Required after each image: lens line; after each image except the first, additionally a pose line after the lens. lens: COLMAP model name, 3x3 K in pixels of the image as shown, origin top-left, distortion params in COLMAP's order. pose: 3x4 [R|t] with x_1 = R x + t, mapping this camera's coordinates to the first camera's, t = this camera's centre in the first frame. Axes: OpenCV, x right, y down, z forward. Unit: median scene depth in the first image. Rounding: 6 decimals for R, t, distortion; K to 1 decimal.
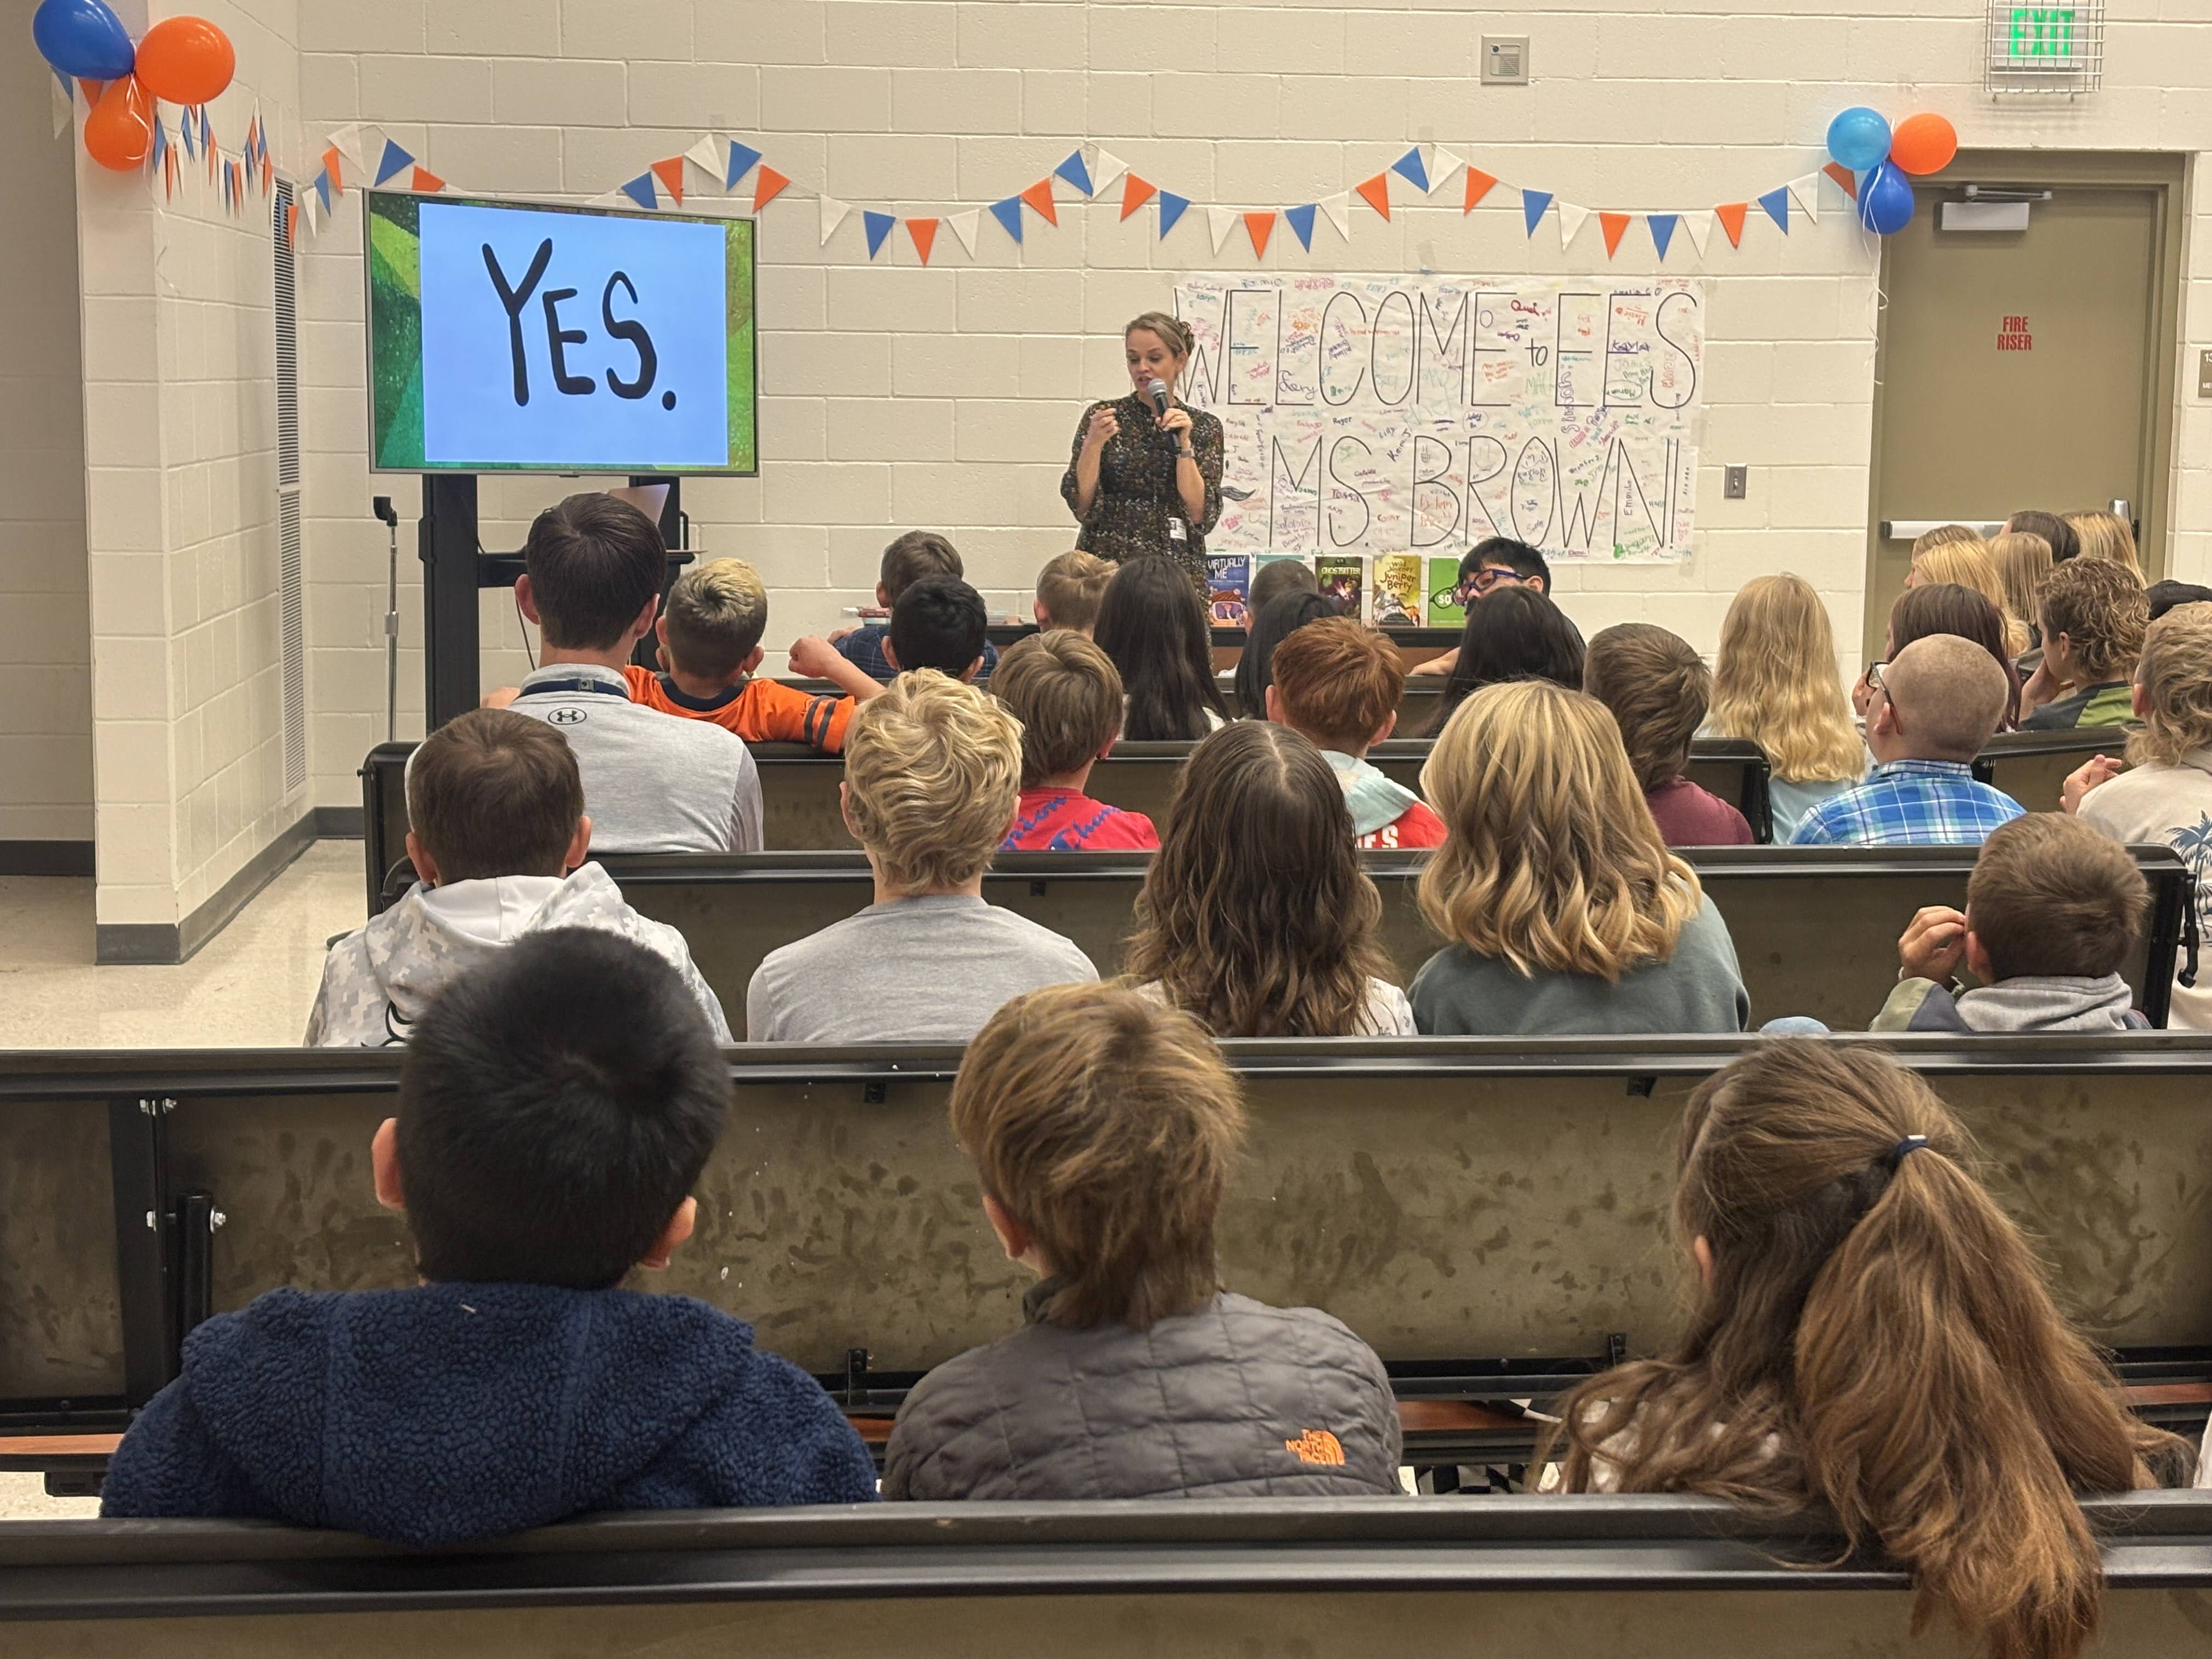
lens RADIAL K [[3080.0, 0, 1051.8], [0, 3080.0, 739.6], [0, 0, 1]] dist [0.326613, -1.078099]
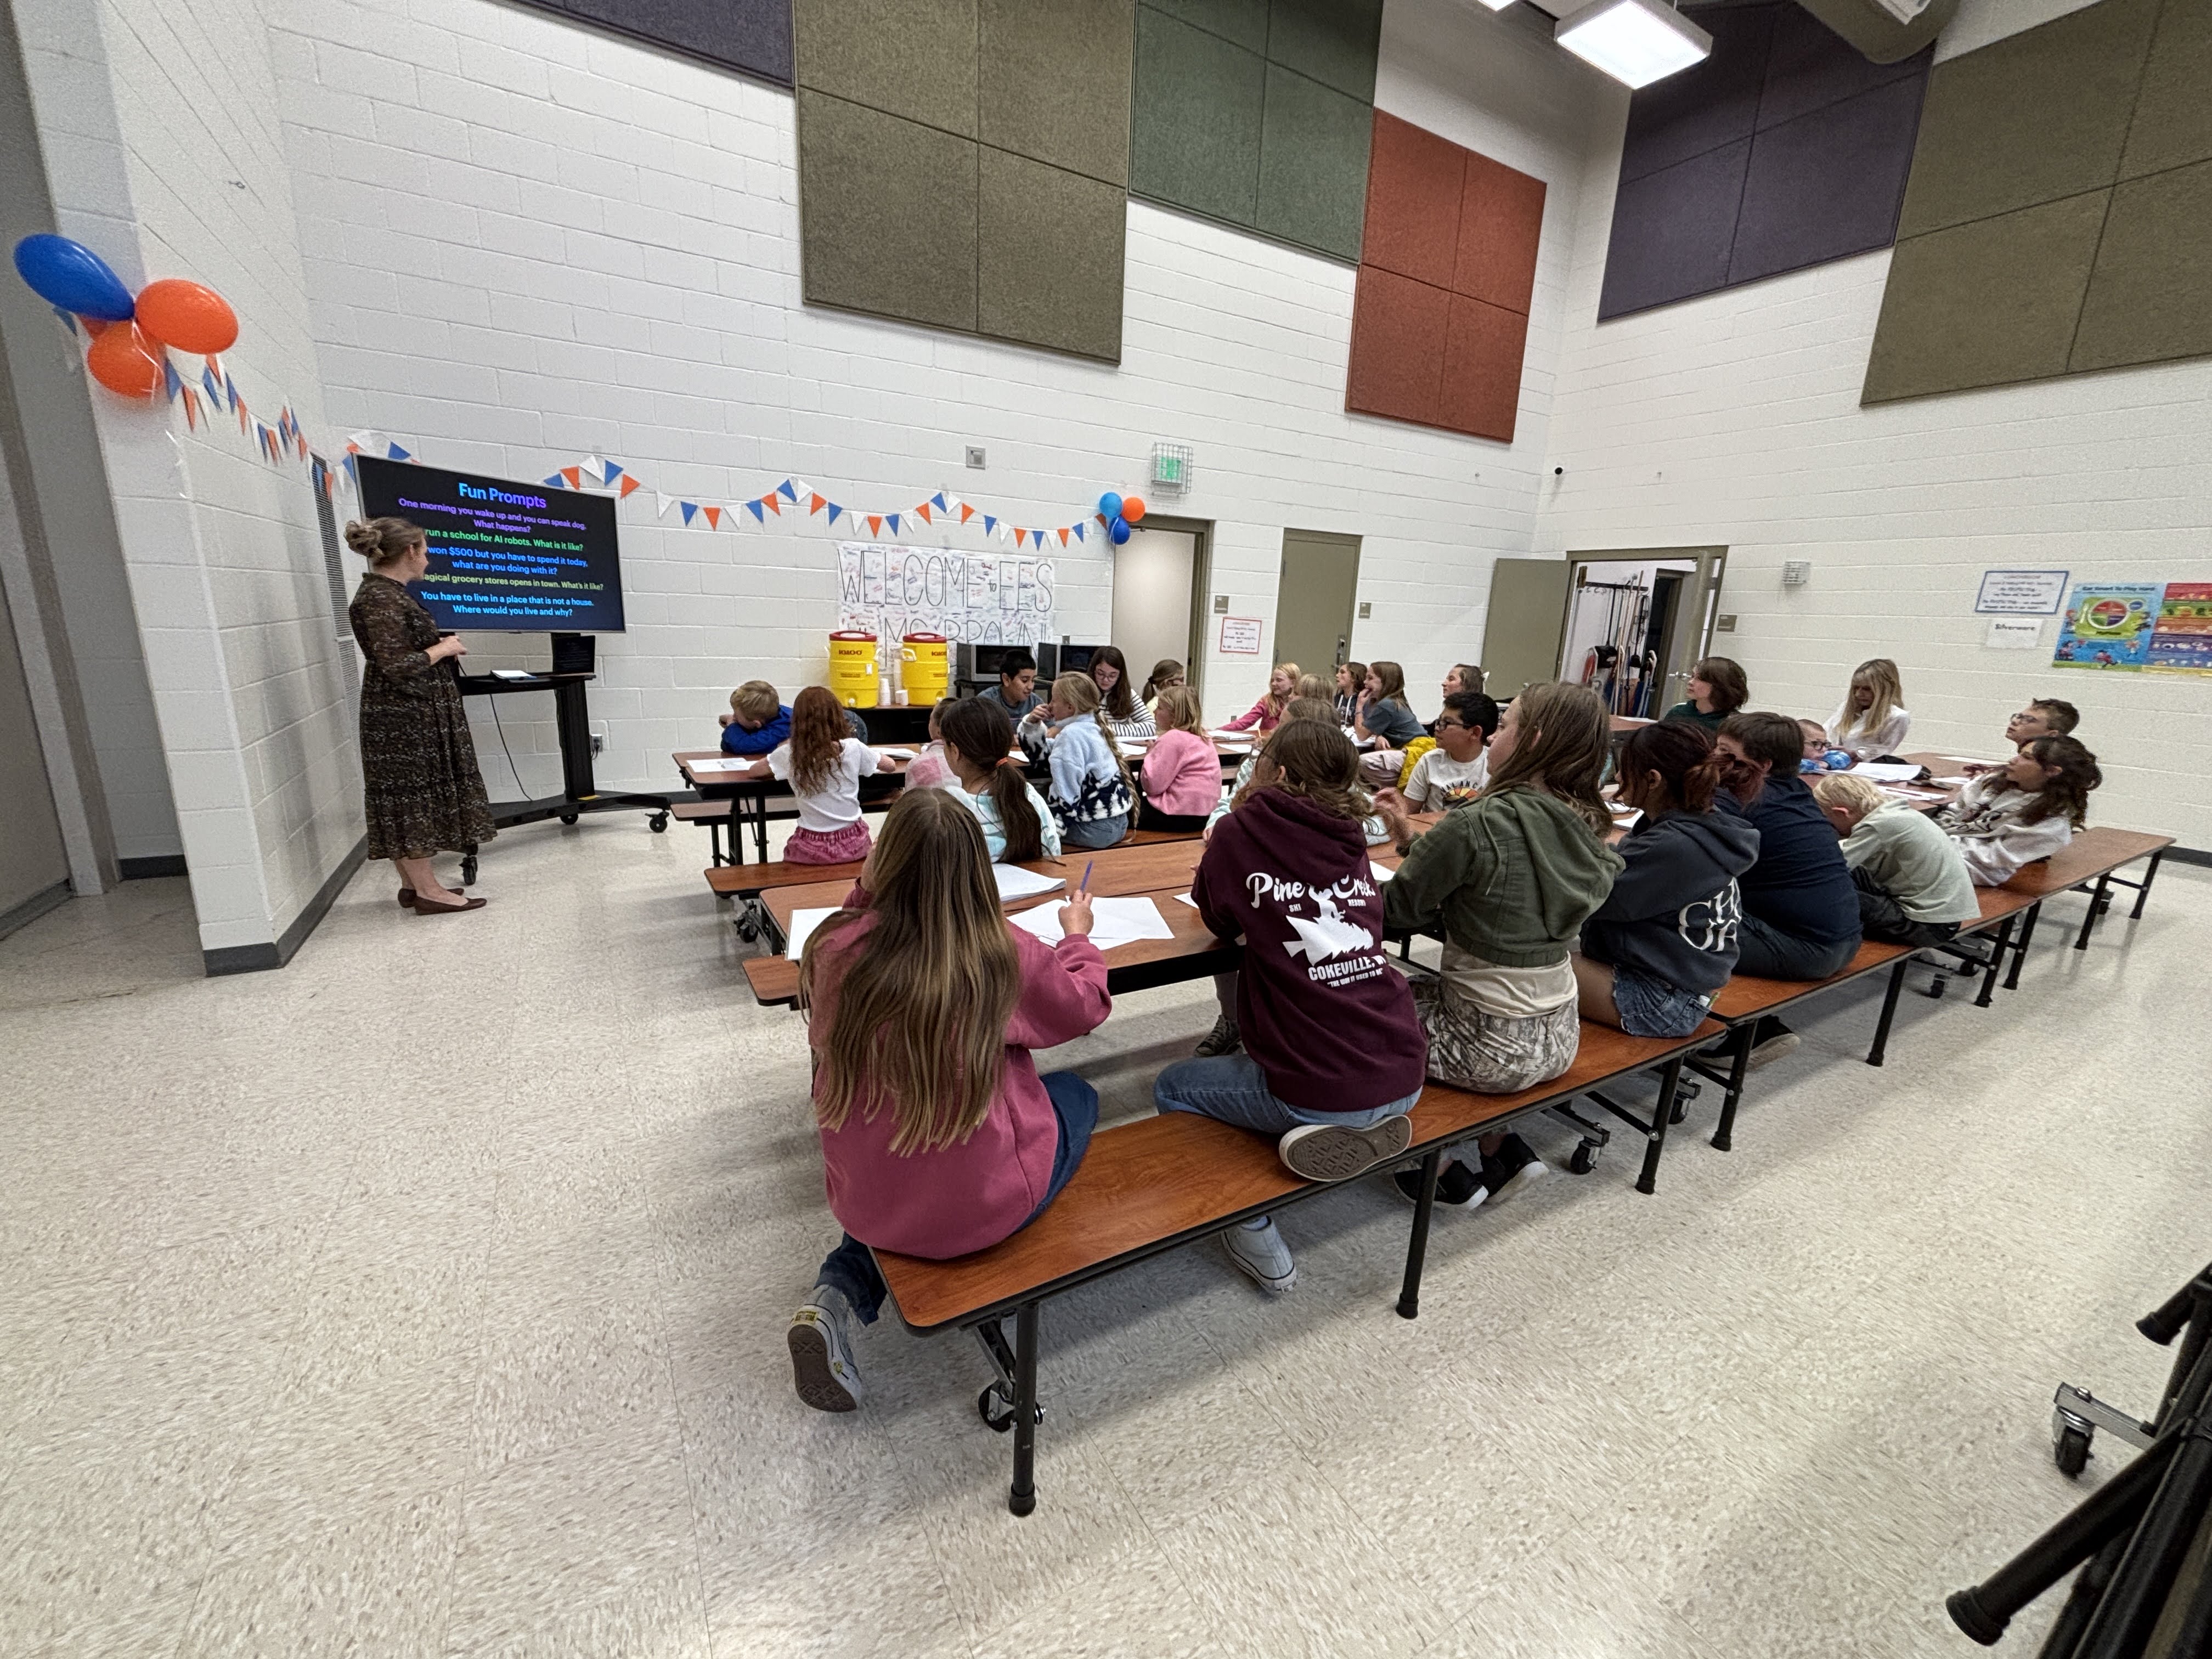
lens RADIAL K [[908.0, 0, 1106.0], [0, 908.0, 829.5], [0, 0, 1]] dist [0.008618, -0.000417]
pose [[0.910043, -0.074122, 0.407833, -0.065725], [0.020989, 0.990860, 0.133249, -0.030346], [-0.413983, -0.112702, 0.903281, 0.319260]]
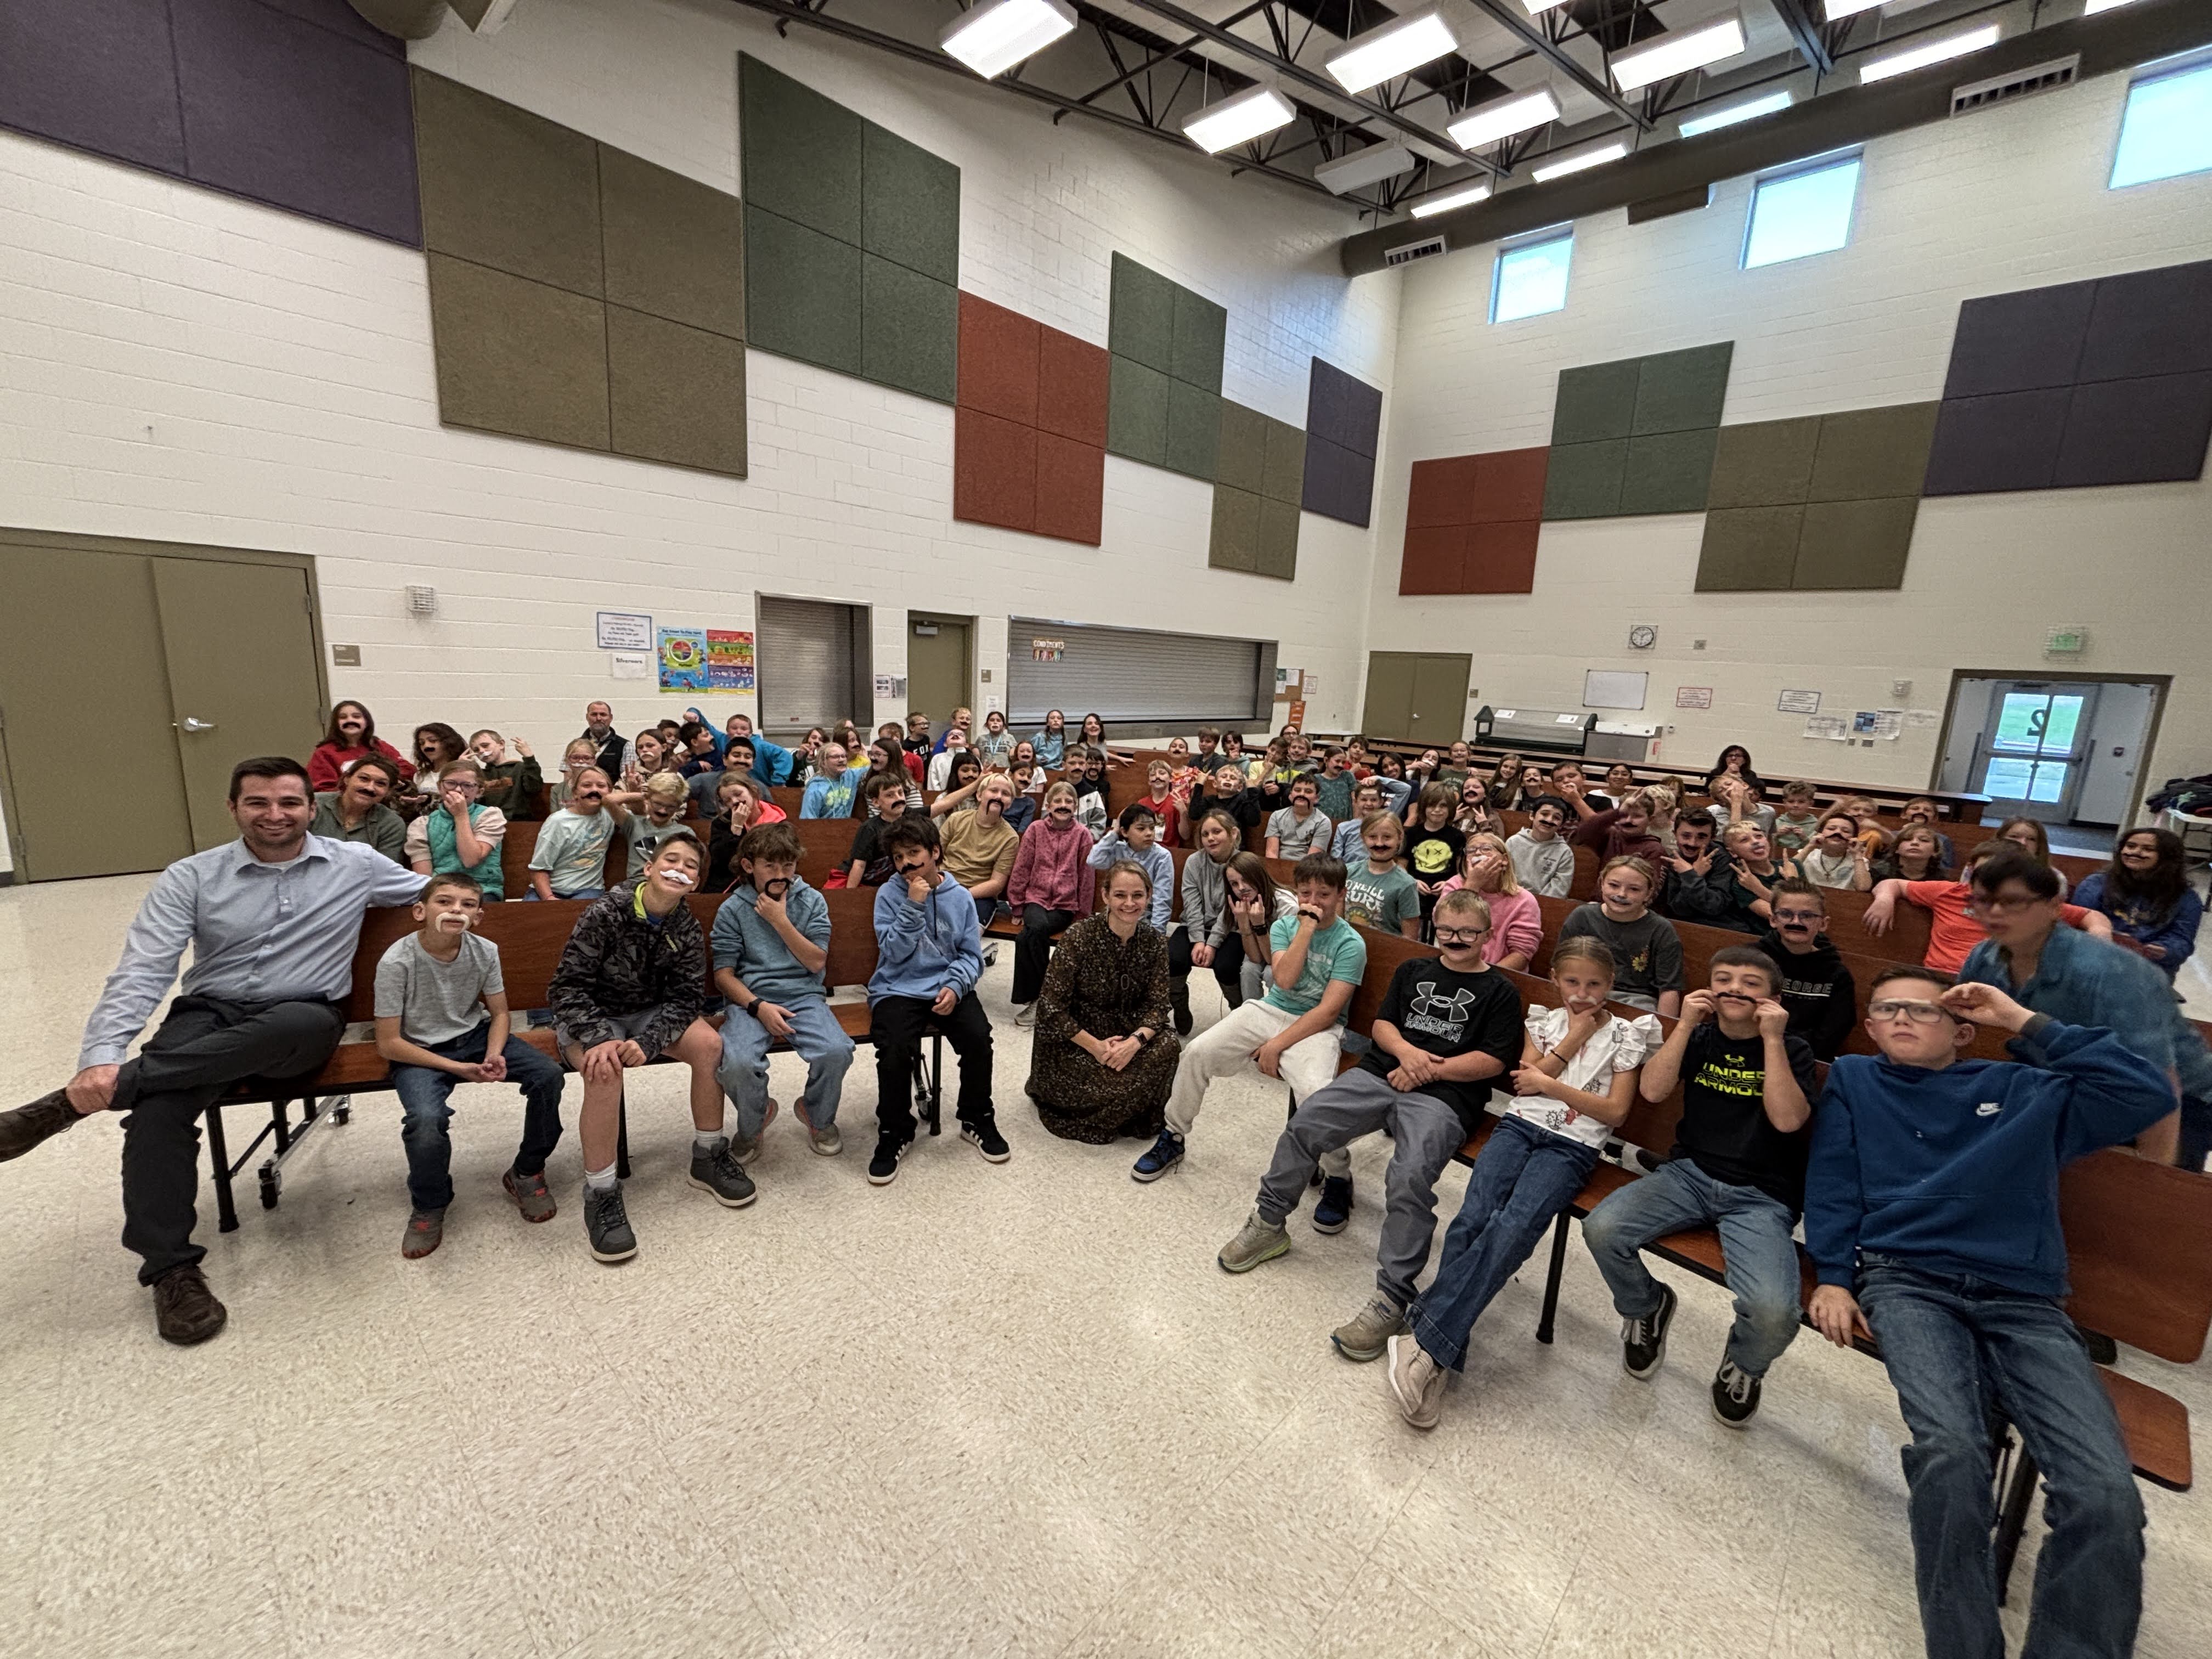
lens RADIAL K [[908.0, 0, 1106.0], [0, 908.0, 829.5], [0, 0, 1]] dist [0.008618, -0.000417]
pose [[-0.648006, -0.176553, 0.740890, -0.059540], [0.038071, 0.964037, 0.263026, -0.226907], [-0.760683, 0.198649, -0.617980, 1.461617]]
